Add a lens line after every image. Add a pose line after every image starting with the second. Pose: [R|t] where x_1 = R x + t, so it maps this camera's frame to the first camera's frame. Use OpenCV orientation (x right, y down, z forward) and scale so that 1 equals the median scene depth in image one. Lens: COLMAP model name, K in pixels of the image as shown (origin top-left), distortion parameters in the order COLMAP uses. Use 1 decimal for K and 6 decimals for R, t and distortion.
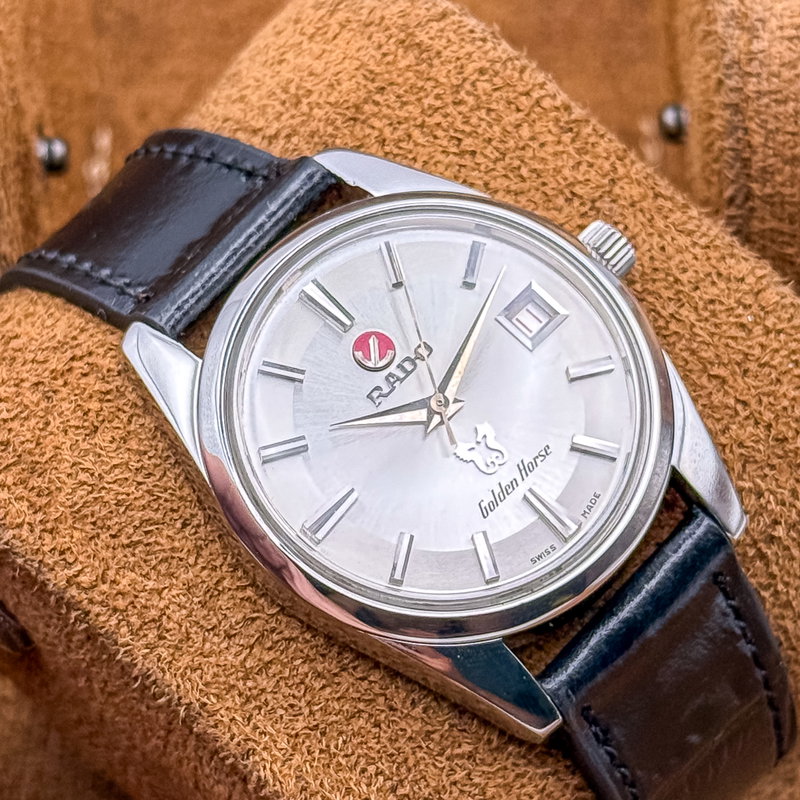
lens RADIAL K [[3224.3, 0, 398.5], [0, 3224.3, 424.9], [0, 0, 1]] dist [0.089144, -2.858843]
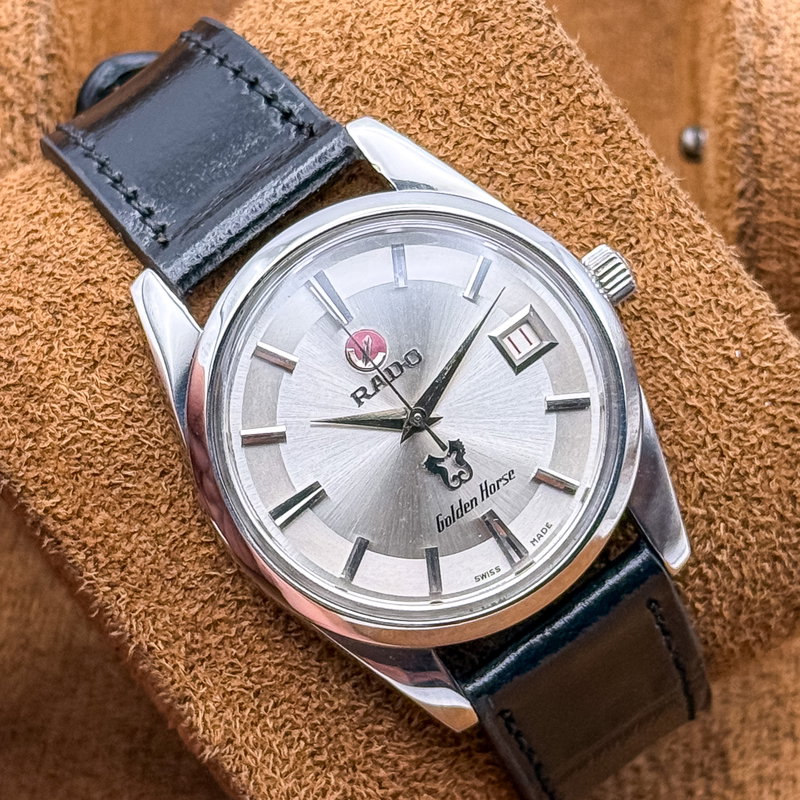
lens RADIAL K [[3224.3, 0, 398.5], [0, 3224.3, 424.9], [0, 0, 1]] dist [0.089144, -2.858843]
pose [[0.983264, 0.181606, -0.014529, 0.021649], [-0.171178, 0.948208, 0.267581, -0.274493], [0.062370, -0.260616, 0.963426, -0.010117]]
